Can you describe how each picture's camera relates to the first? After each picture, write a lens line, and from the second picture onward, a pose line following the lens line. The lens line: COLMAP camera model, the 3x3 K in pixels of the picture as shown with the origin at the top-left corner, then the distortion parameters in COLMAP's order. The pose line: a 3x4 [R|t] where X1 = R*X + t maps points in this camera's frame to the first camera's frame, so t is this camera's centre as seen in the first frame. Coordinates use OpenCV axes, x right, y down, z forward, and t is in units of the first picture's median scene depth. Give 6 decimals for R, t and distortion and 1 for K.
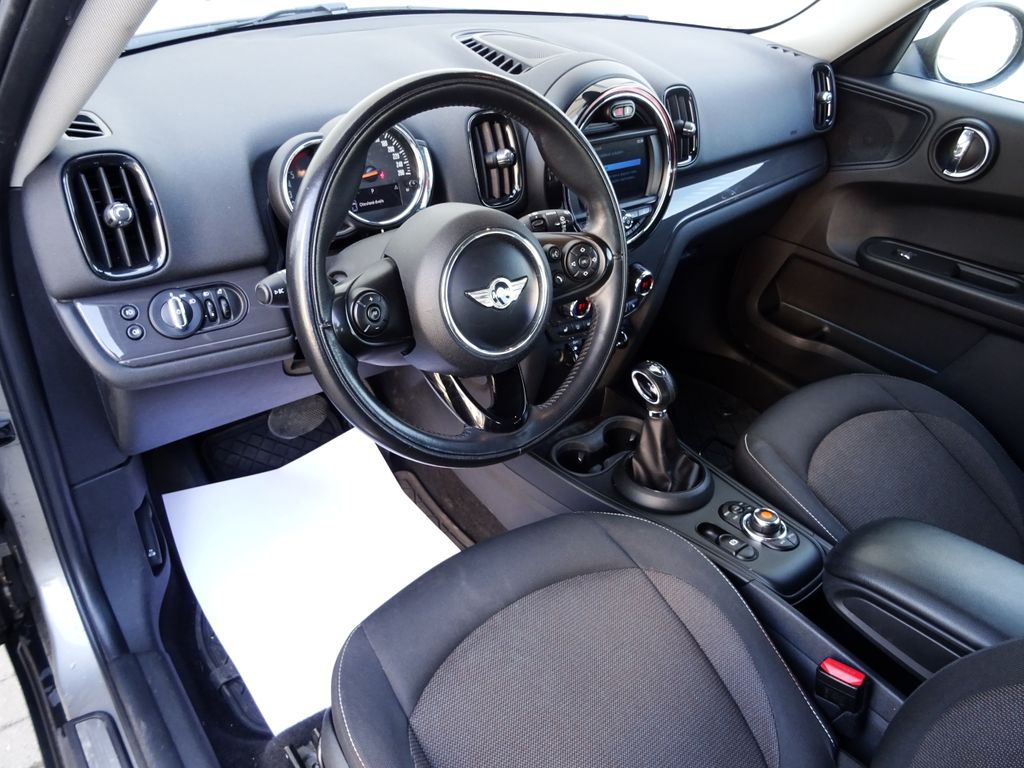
lens RADIAL K [[736.2, 0, 508.3], [0, 736.2, 383.1], [0, 0, 1]] dist [0.002066, -0.018591]
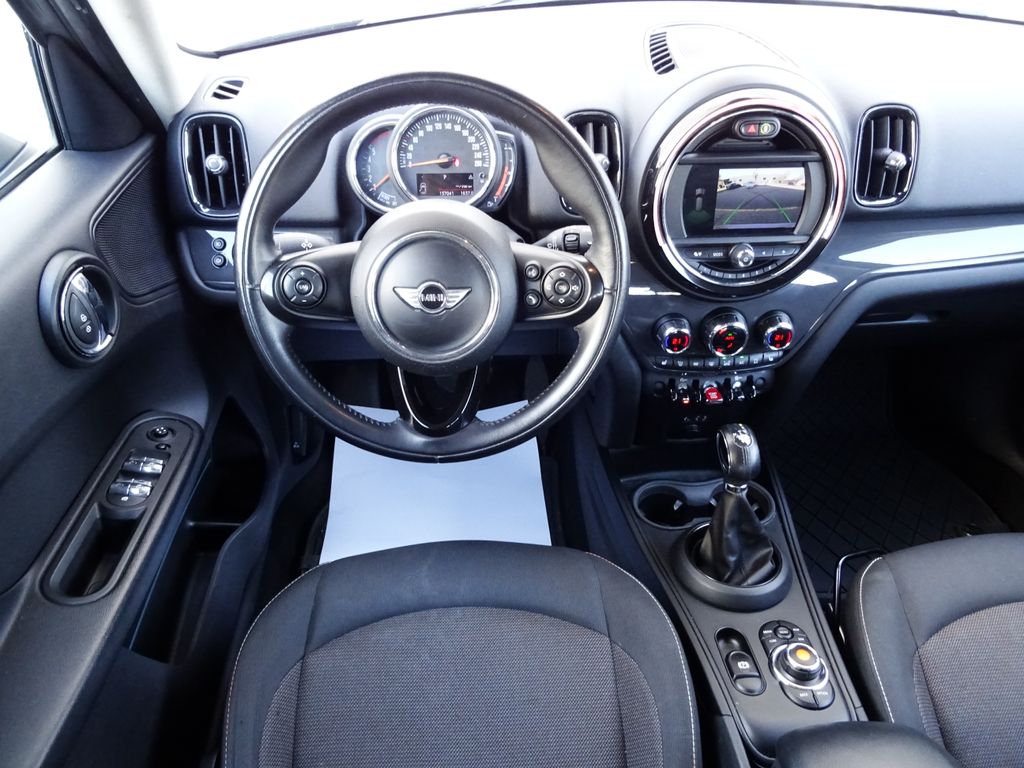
lens RADIAL K [[736.2, 0, 506.1], [0, 736.2, 381.5], [0, 0, 1]] dist [0.002066, -0.018591]
pose [[0.815424, 0.288511, -0.501842, 0.408957], [-0.274282, 0.956015, 0.103945, -0.098549], [0.509758, 0.052887, 0.858691, 0.143567]]
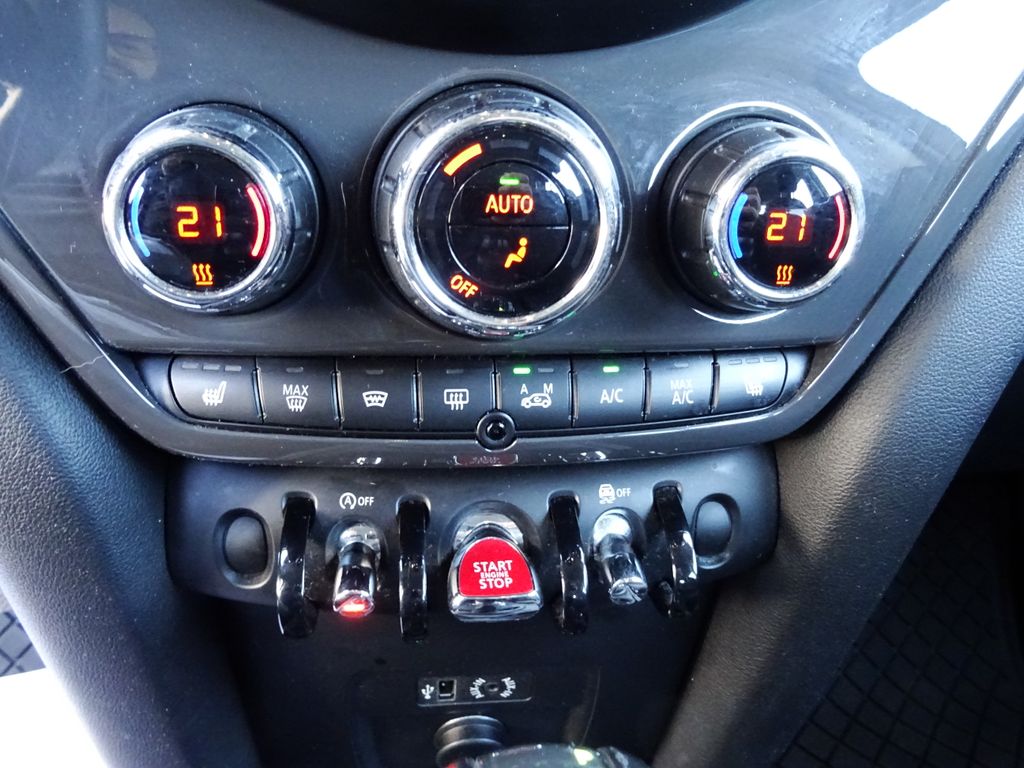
lens RADIAL K [[830.0, 0, 509.5], [0, 830.0, 389.6], [0, 0, 1]] dist [-0.002826, -0.012984]
pose [[0.857342, 0.142595, -0.494602, 0.252965], [-0.266004, 0.945354, -0.188542, -0.060233], [0.440689, 0.293211, 0.848422, 0.935572]]
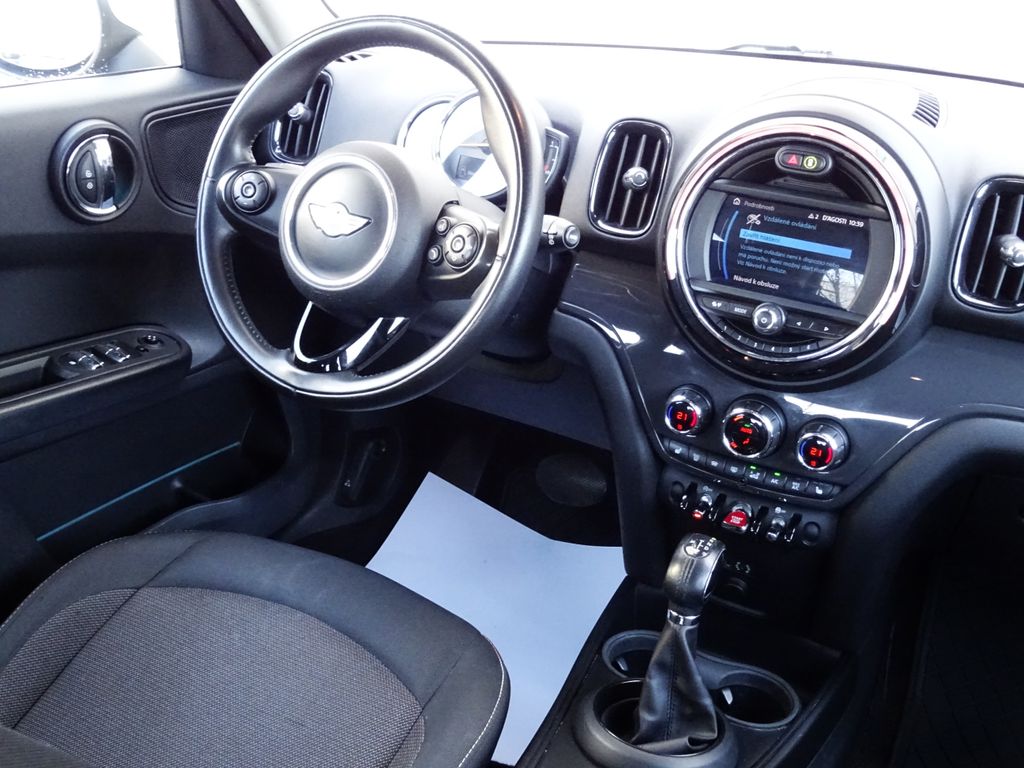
lens RADIAL K [[1100.7, 0, 513.5], [0, 1100.7, 389.0], [0, 0, 1]] dist [-0.012683, 0.000000]
pose [[0.384032, 0.316253, -0.867469, 0.959914], [-0.554620, 0.830141, 0.057112, -0.101750], [0.738184, 0.459183, 0.494201, 0.384959]]
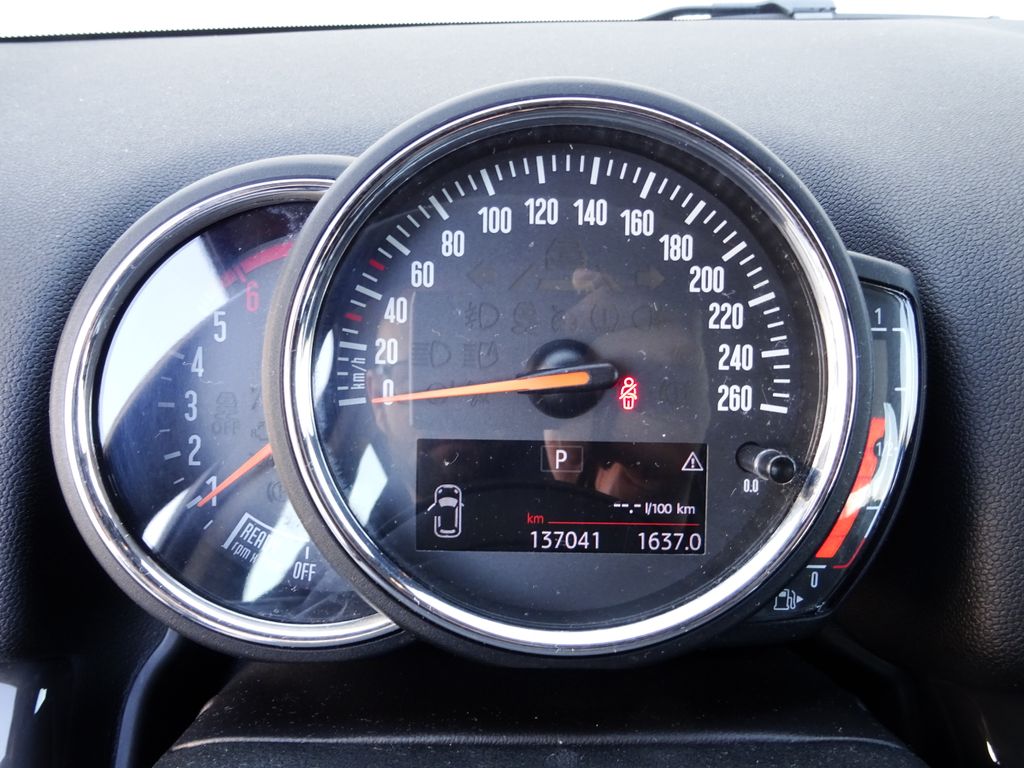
lens RADIAL K [[679.8, 0, 515.1], [0, 679.8, 385.0], [0, 0, 1]] dist [-0.004044, -0.000147]
pose [[0.789257, 0.174483, -0.588752, -0.073161], [-0.306248, 0.942880, -0.131111, -0.211107], [0.532246, 0.283785, 0.797609, 0.702248]]
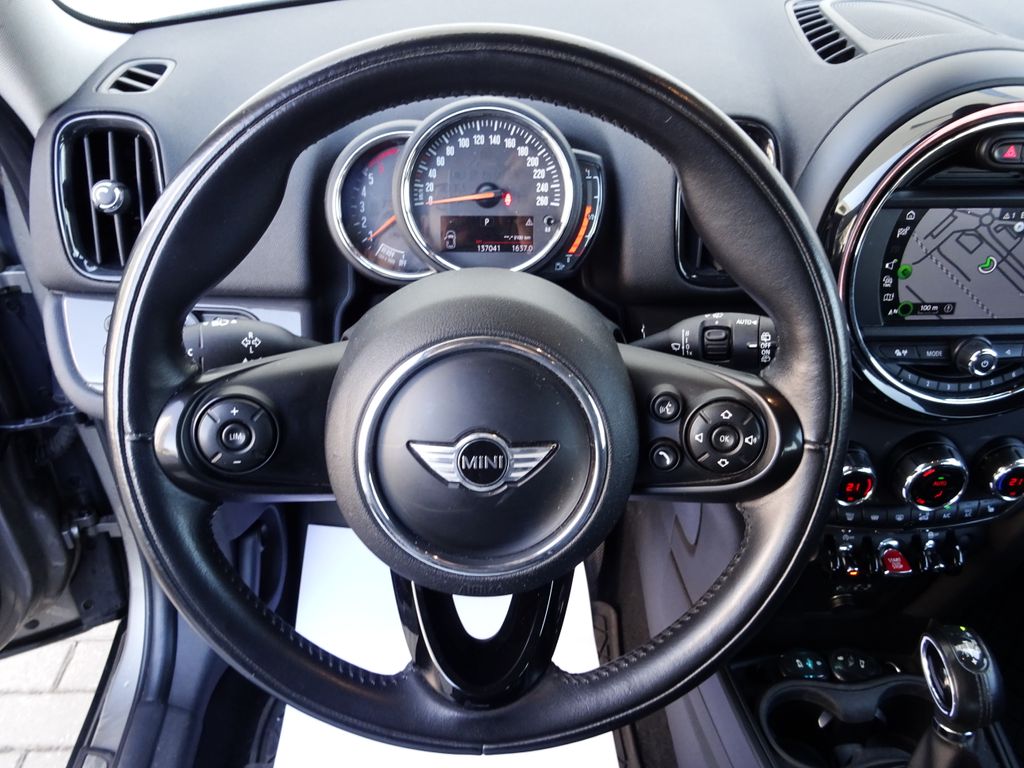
lens RADIAL K [[830.0, 0, 511.3], [0, 830.0, 385.5], [0, 0, 1]] dist [-0.002826, -0.012984]
pose [[0.815650, 0.270909, -0.511198, 0.195855], [-0.285966, 0.956891, 0.050827, -0.141836], [0.502930, 0.104728, 0.857959, 0.348772]]
